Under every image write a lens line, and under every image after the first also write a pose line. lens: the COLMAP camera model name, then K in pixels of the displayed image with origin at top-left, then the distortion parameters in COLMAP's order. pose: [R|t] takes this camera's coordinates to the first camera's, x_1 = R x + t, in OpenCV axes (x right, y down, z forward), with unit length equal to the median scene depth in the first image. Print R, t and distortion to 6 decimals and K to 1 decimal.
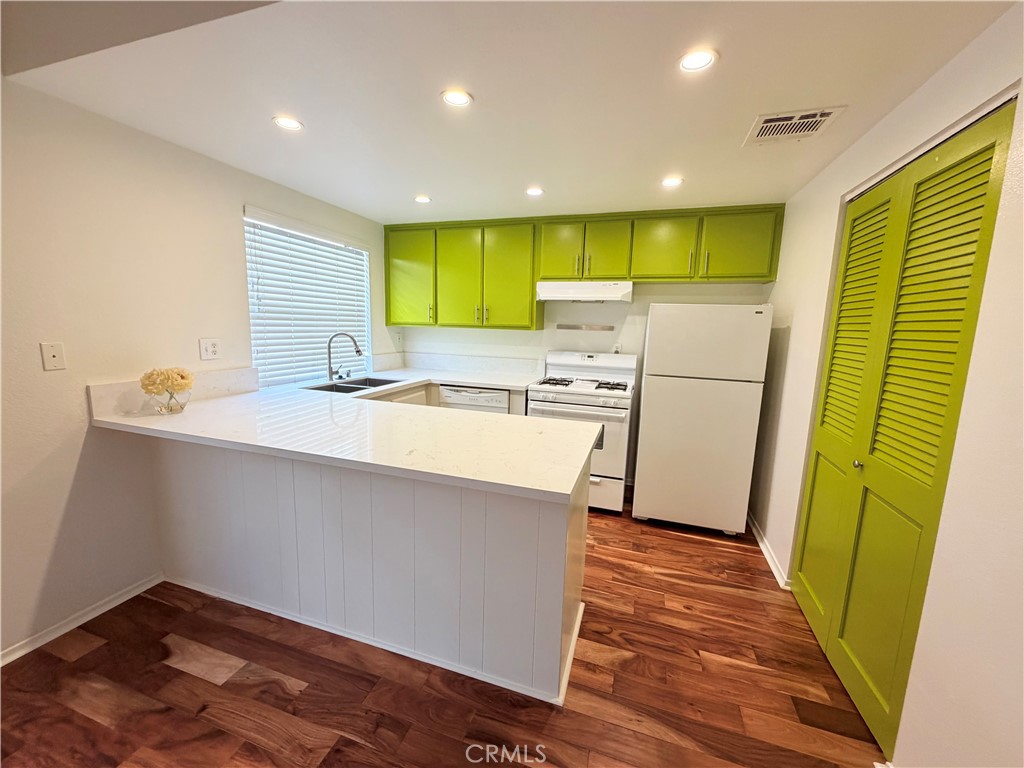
lens RADIAL K [[408.7, 0, 508.0], [0, 408.7, 384.7], [0, 0, 1]] dist [-0.000218, -0.000074]
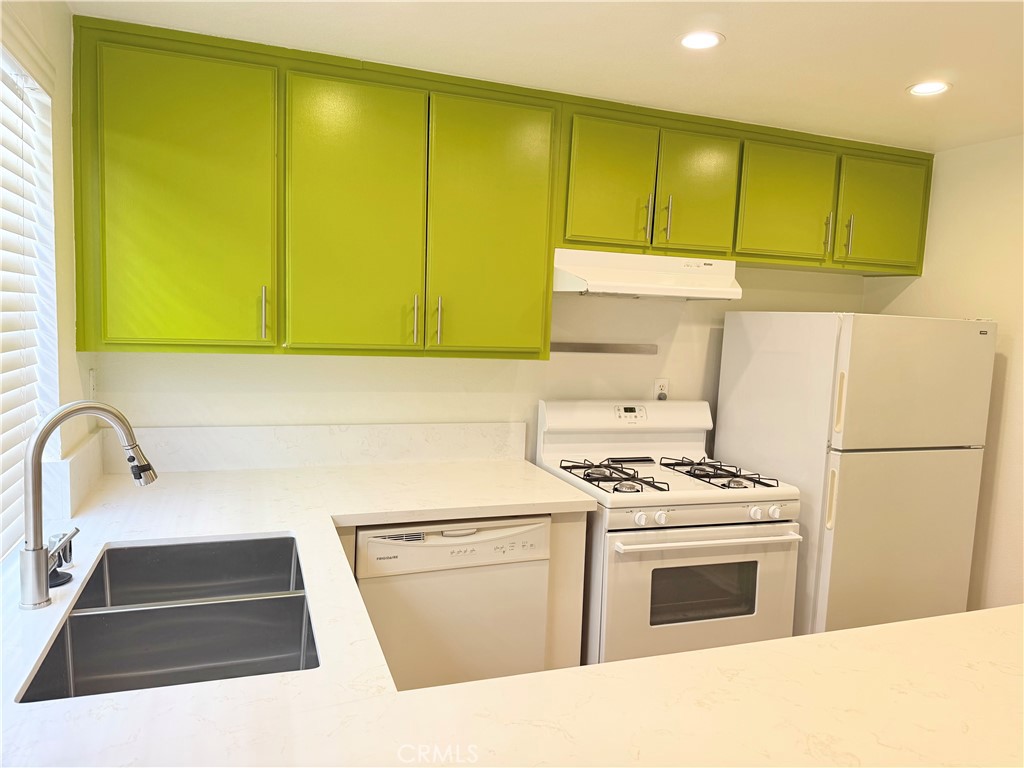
lens RADIAL K [[723.4, 0, 513.8], [0, 723.4, 381.5], [0, 0, 1]] dist [0.022592, -0.005936]
pose [[0.782700, -0.049989, 0.620388, -0.470702], [0.070546, 0.997471, -0.008631, -0.115965], [-0.618388, 0.050521, 0.784248, 0.473174]]
